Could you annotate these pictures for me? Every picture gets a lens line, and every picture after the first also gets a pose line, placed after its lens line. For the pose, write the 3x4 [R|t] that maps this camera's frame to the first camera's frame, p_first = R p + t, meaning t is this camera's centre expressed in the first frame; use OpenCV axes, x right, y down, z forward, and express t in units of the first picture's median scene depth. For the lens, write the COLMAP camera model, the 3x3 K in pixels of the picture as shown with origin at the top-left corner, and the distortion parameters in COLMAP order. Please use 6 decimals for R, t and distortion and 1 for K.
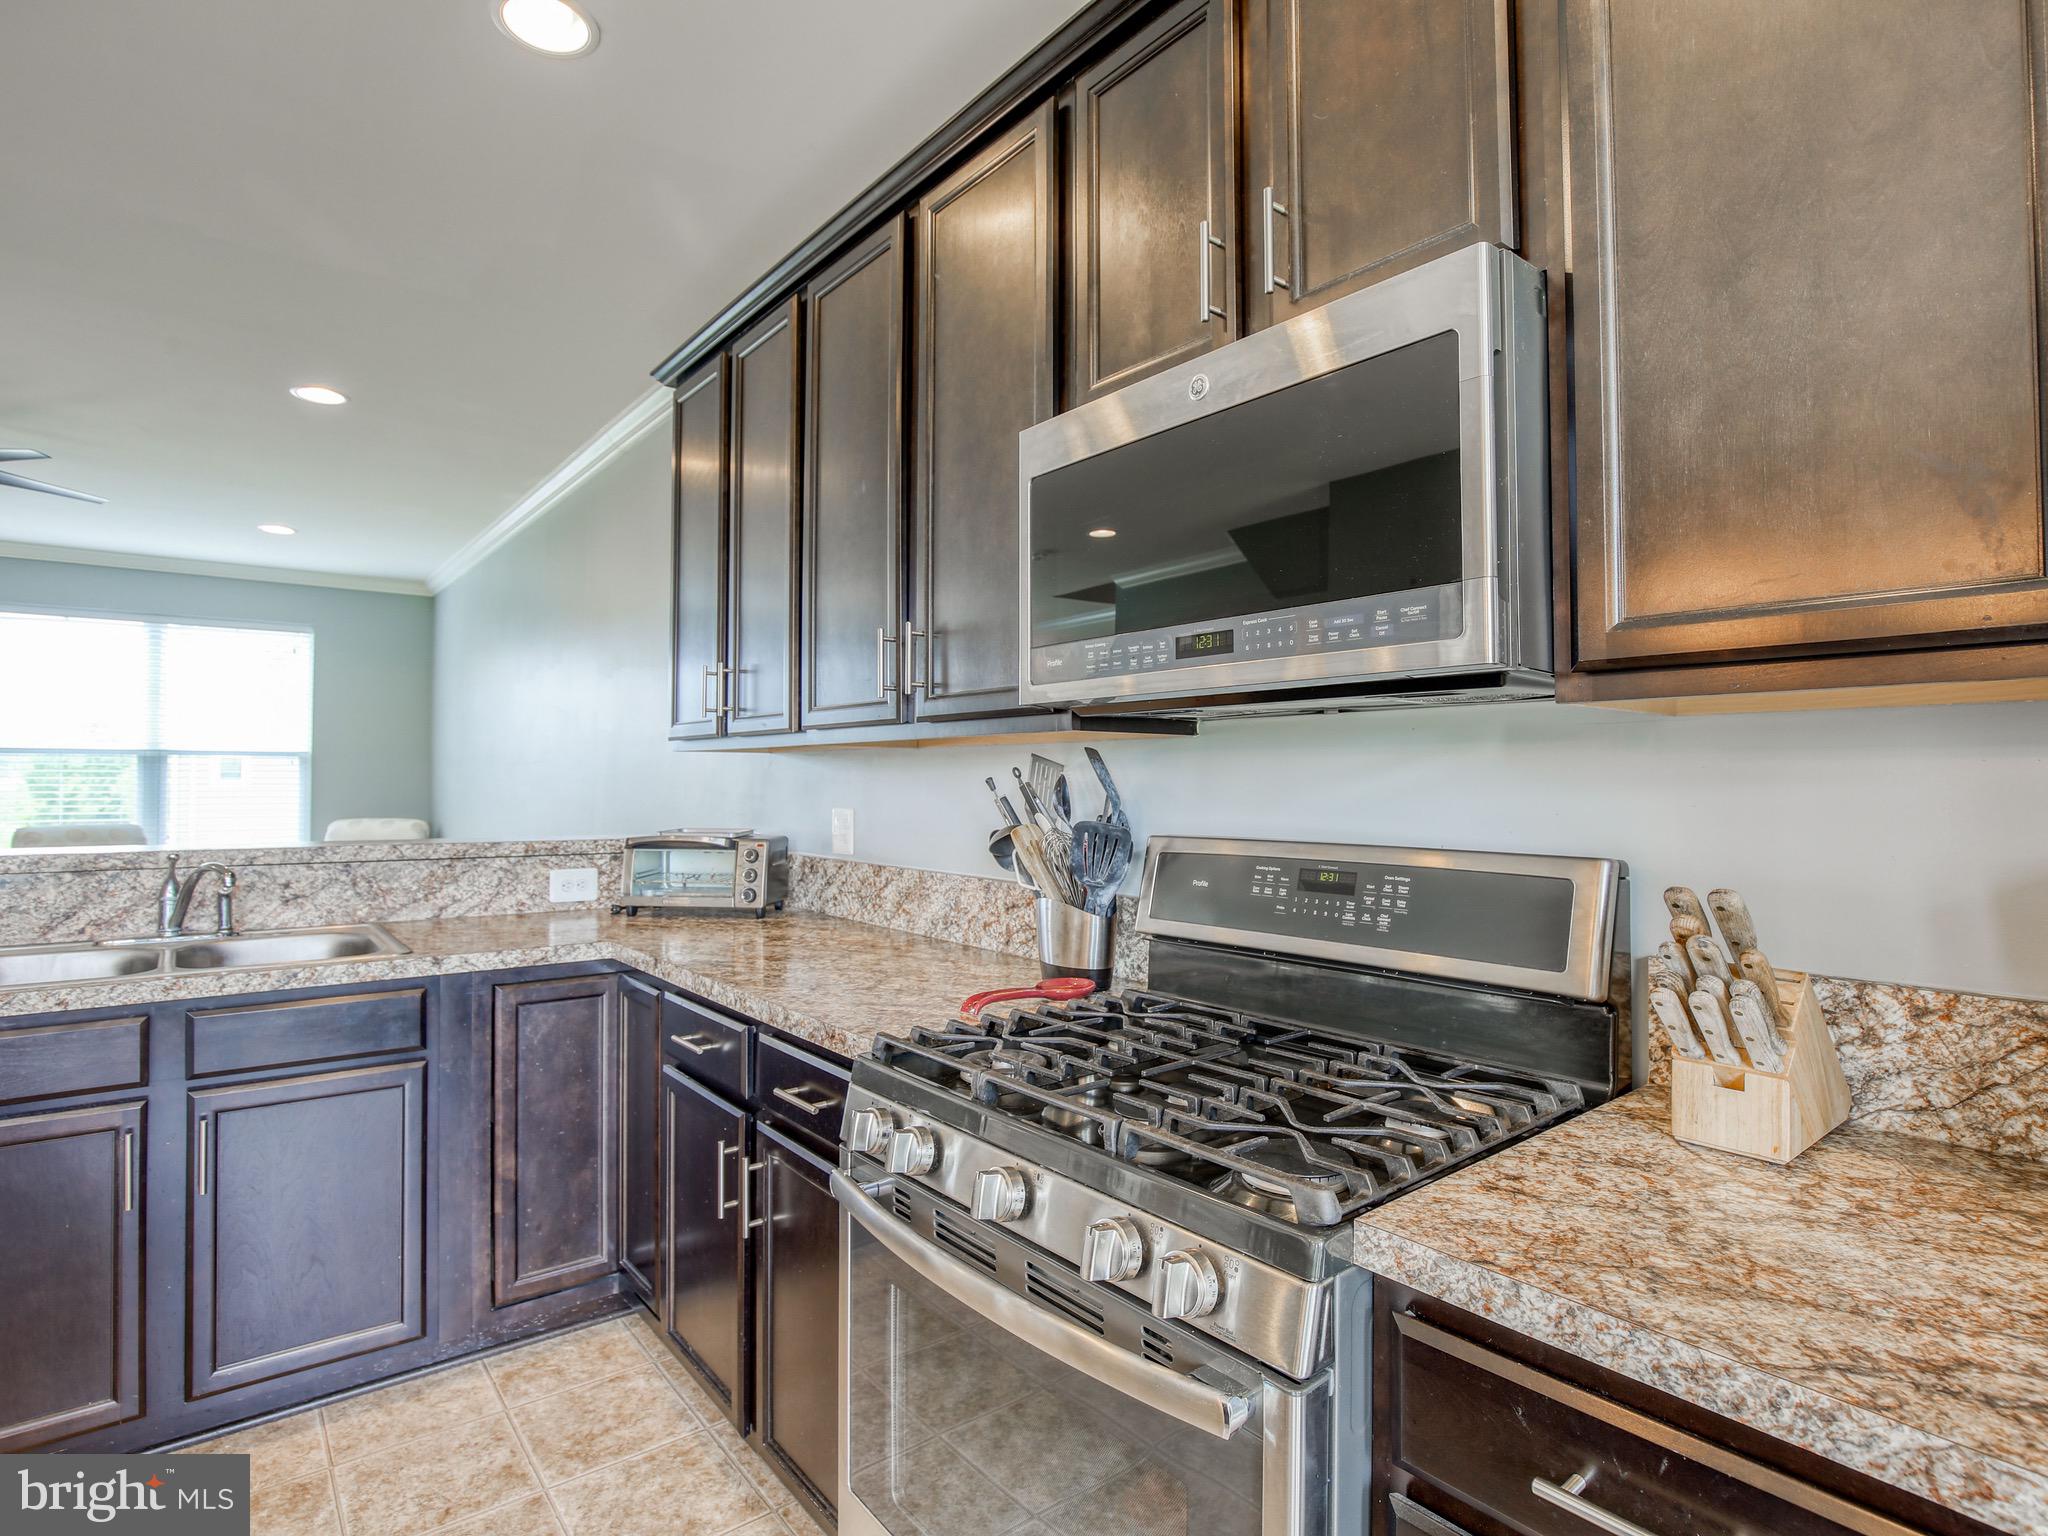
lens RADIAL K [[1055.6, 0, 1036.2], [0, 1055.6, 757.6], [0, 0, 1]] dist [-0.029170, 0.001333]
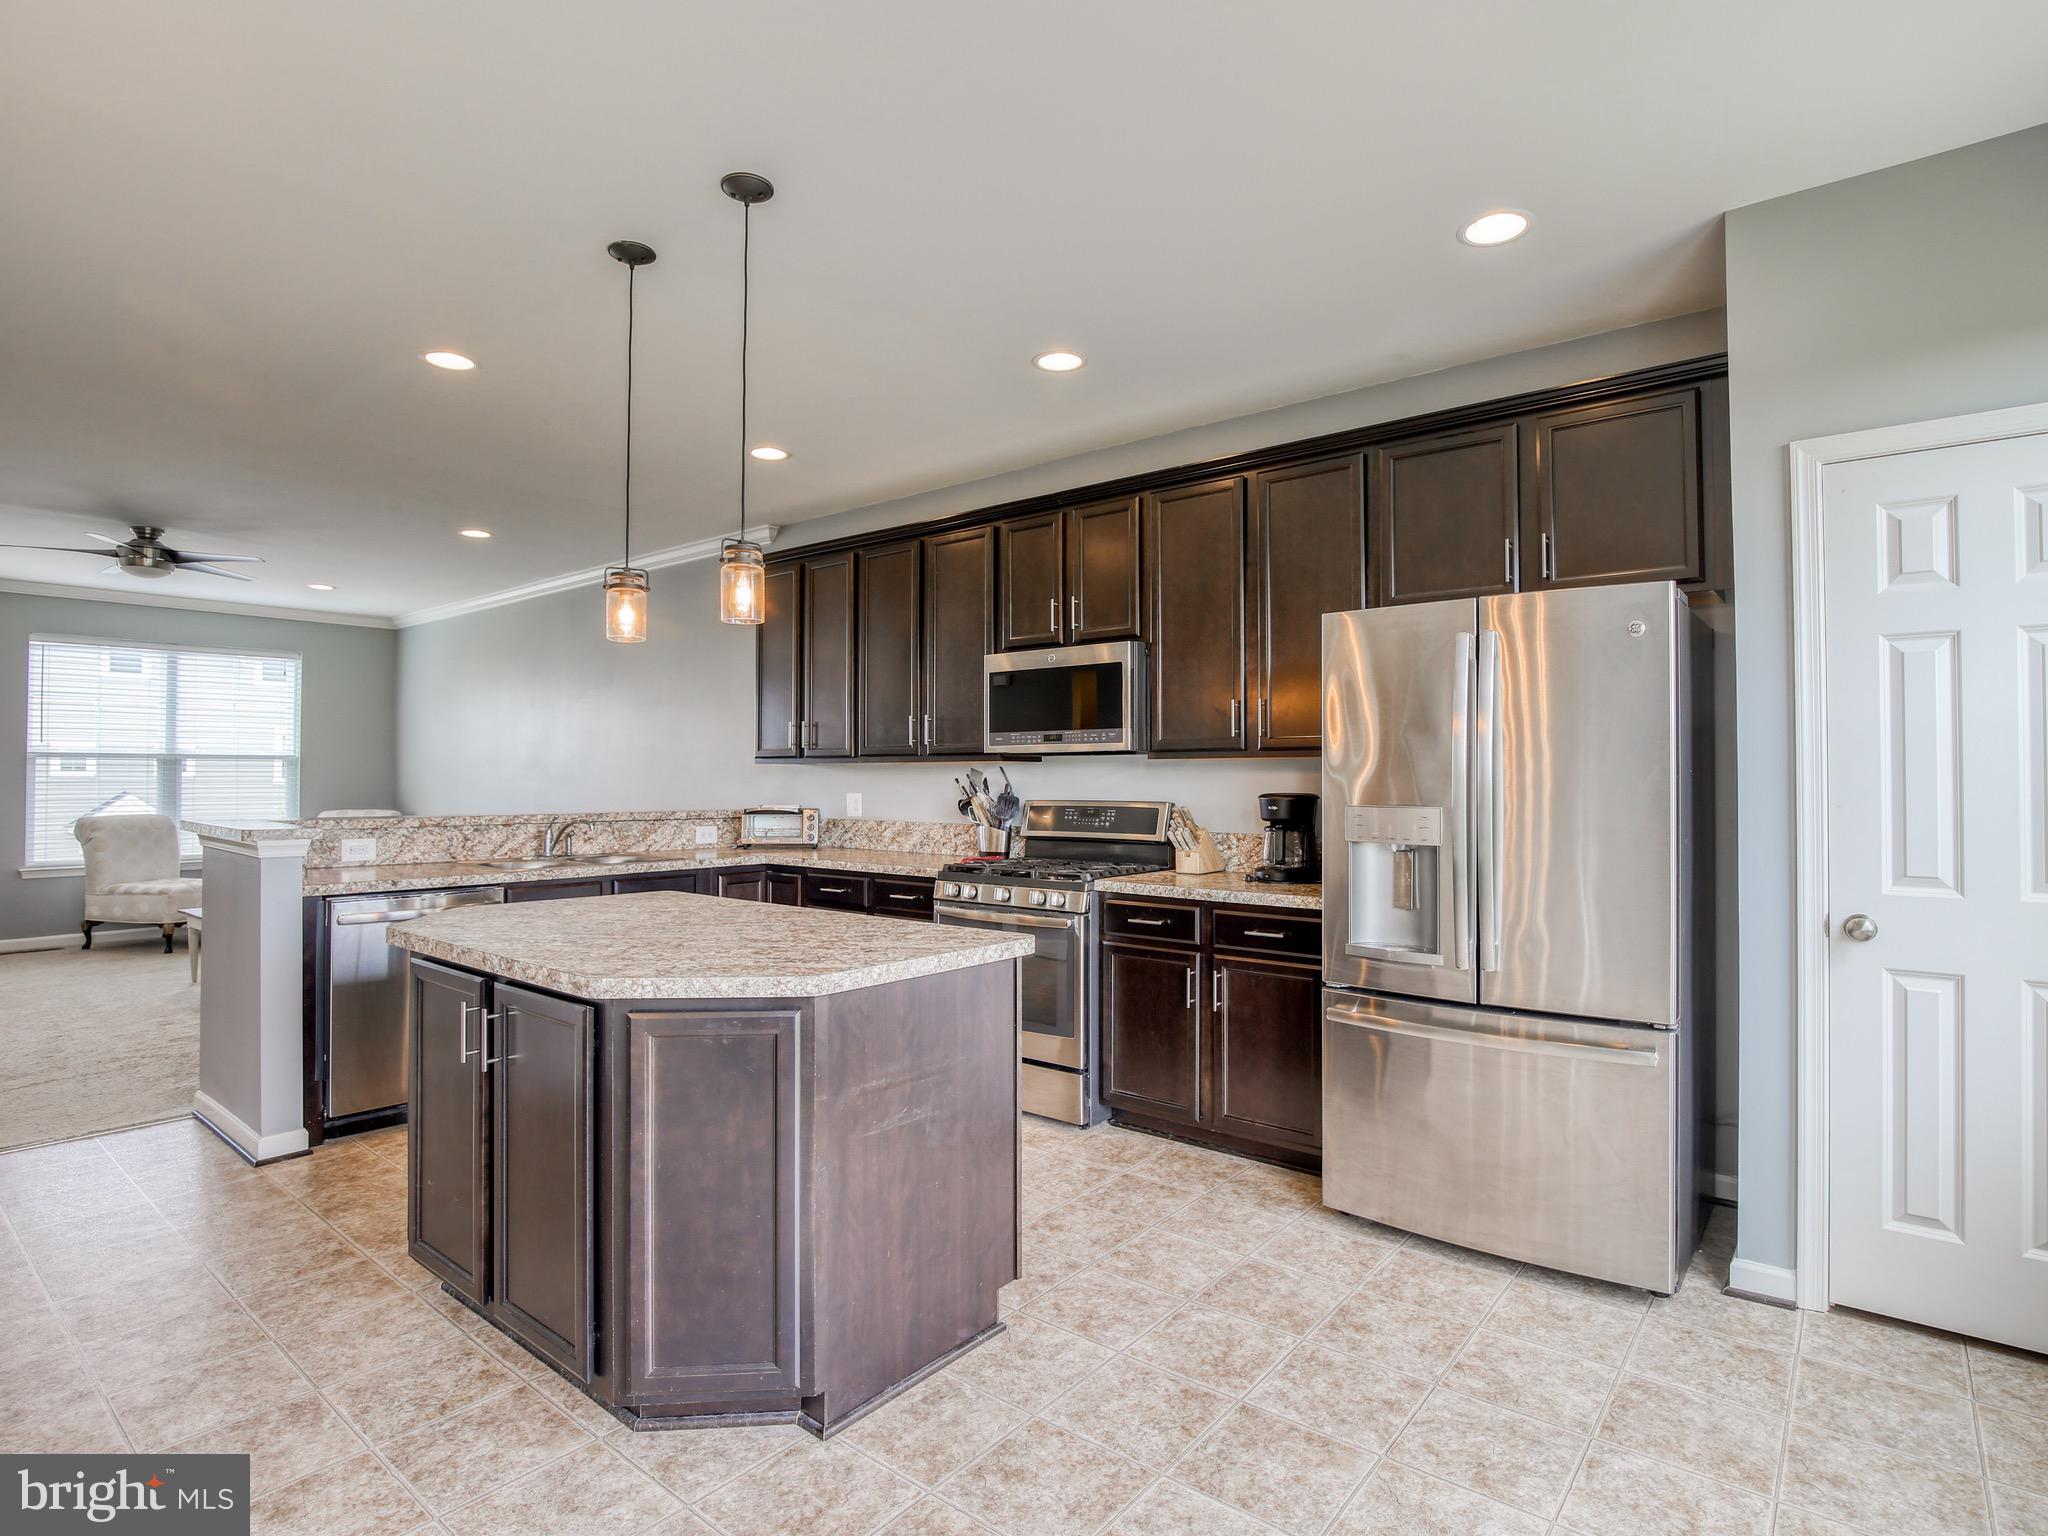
lens RADIAL K [[1055.6, 0, 1036.2], [0, 1055.6, 757.6], [0, 0, 1]] dist [-0.029170, 0.001333]
pose [[0.977472, 0.003344, 0.211040, -0.420382], [-0.003768, 0.999992, 0.001611, -0.037094], [-0.211033, -0.002370, 0.977476, -1.580152]]
